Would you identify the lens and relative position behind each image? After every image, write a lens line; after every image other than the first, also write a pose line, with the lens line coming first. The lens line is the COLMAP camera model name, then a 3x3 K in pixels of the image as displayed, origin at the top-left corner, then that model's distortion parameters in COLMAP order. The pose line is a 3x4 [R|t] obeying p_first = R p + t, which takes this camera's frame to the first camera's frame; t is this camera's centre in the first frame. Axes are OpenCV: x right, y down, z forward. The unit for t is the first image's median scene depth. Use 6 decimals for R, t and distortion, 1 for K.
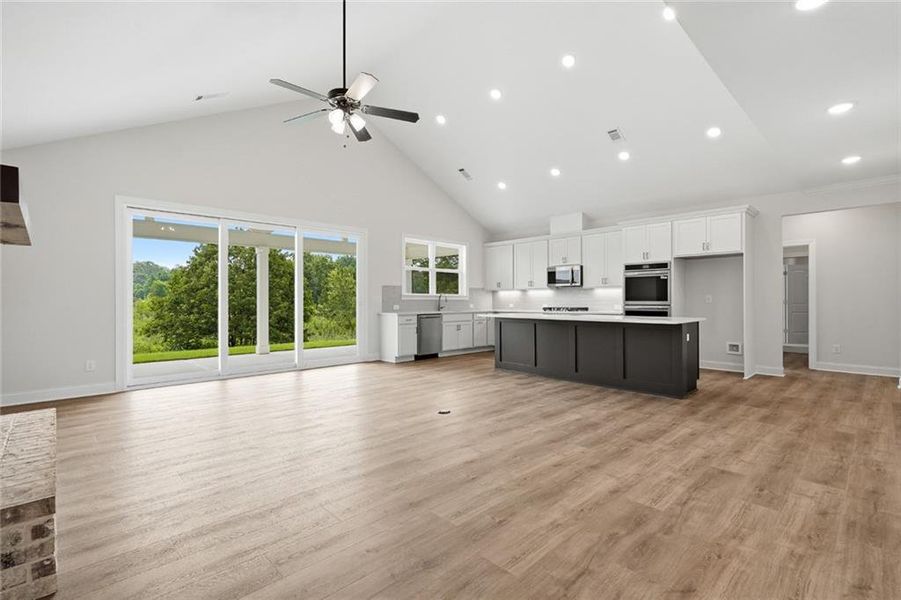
lens RADIAL K [[417.5, 0, 450.5], [0, 417.5, 300.0], [0, 0, 1]] dist [-0.003279, -0.001309]
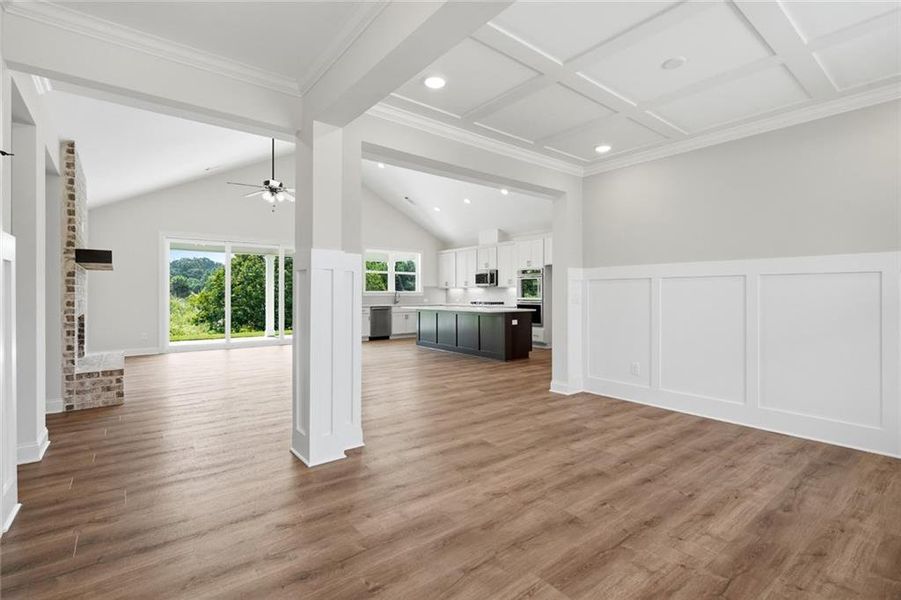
lens RADIAL K [[416.4, 0, 450.5], [0, 416.4, 300.0], [0, 0, 1]] dist [0.001189, 0.000158]
pose [[0.995403, 0.003205, -0.095724, 0.286742], [-0.001918, 0.999907, 0.013527, -0.005633], [0.095758, -0.013281, 0.995316, -0.300416]]
